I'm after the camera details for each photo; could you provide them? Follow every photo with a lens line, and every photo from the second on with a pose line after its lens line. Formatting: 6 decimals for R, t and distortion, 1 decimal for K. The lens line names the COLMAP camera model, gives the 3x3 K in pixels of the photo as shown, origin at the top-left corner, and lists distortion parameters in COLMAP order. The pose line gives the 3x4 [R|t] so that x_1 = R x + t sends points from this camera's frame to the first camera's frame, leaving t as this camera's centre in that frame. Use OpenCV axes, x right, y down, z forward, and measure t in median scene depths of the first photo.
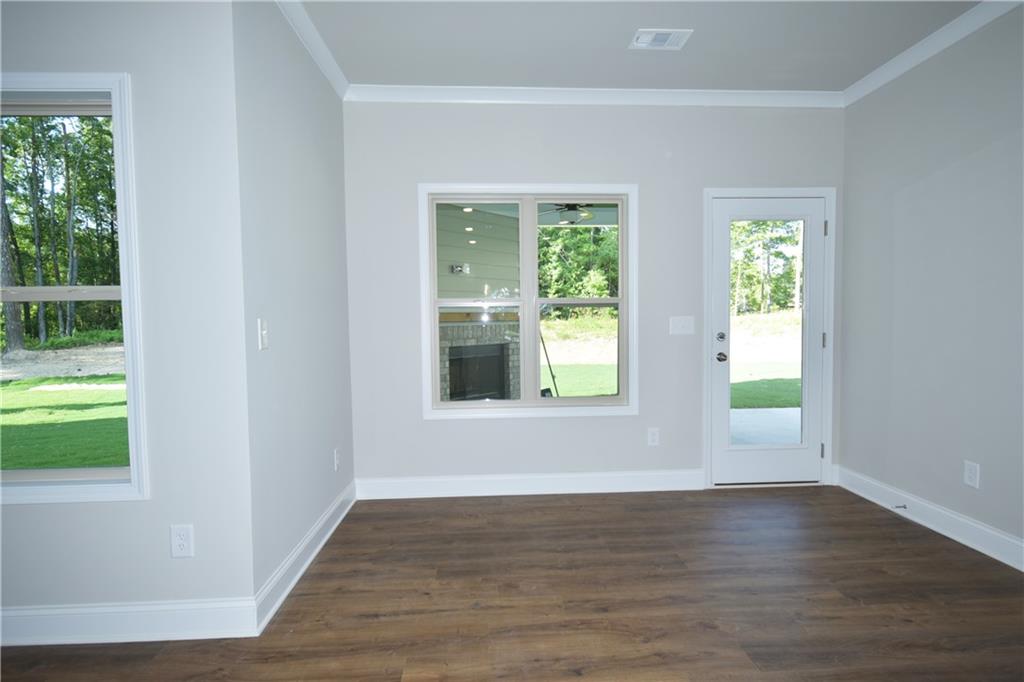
lens RADIAL K [[529.7, 0, 515.3], [0, 529.7, 339.3], [0, 0, 1]] dist [0.006551, 0.000630]
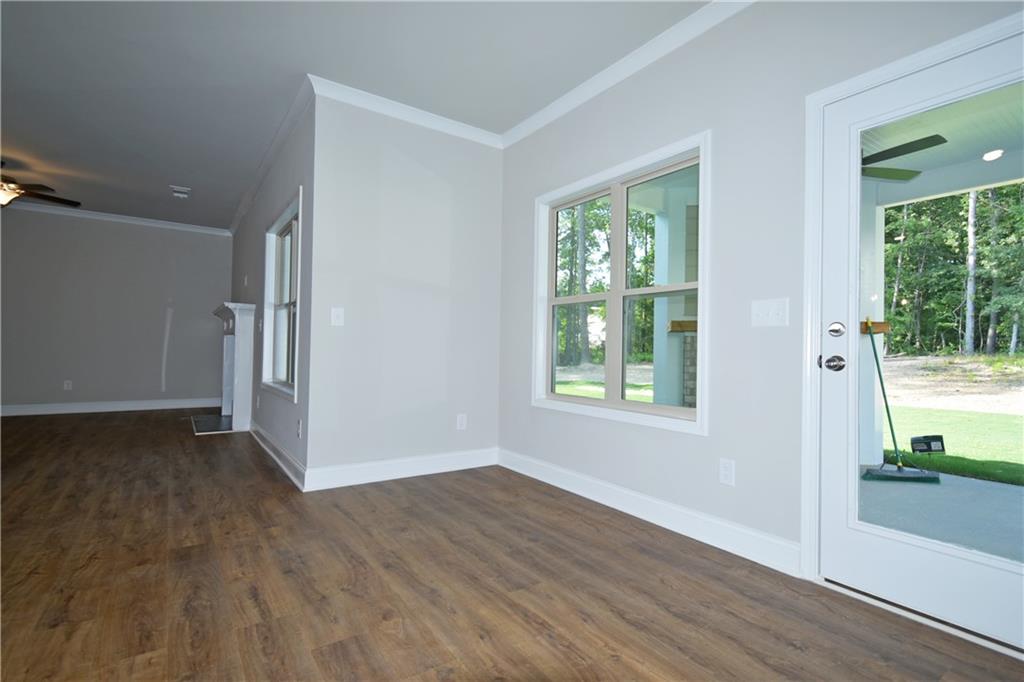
lens RADIAL K [[497.6, 0, 514.1], [0, 497.6, 342.0], [0, 0, 1]] dist [0.006549, 0.000313]
pose [[0.511689, 0.006806, -0.859144, 0.937975], [-0.059405, 0.997856, -0.027475, 0.064200], [0.857115, 0.065096, 0.510996, 0.559160]]
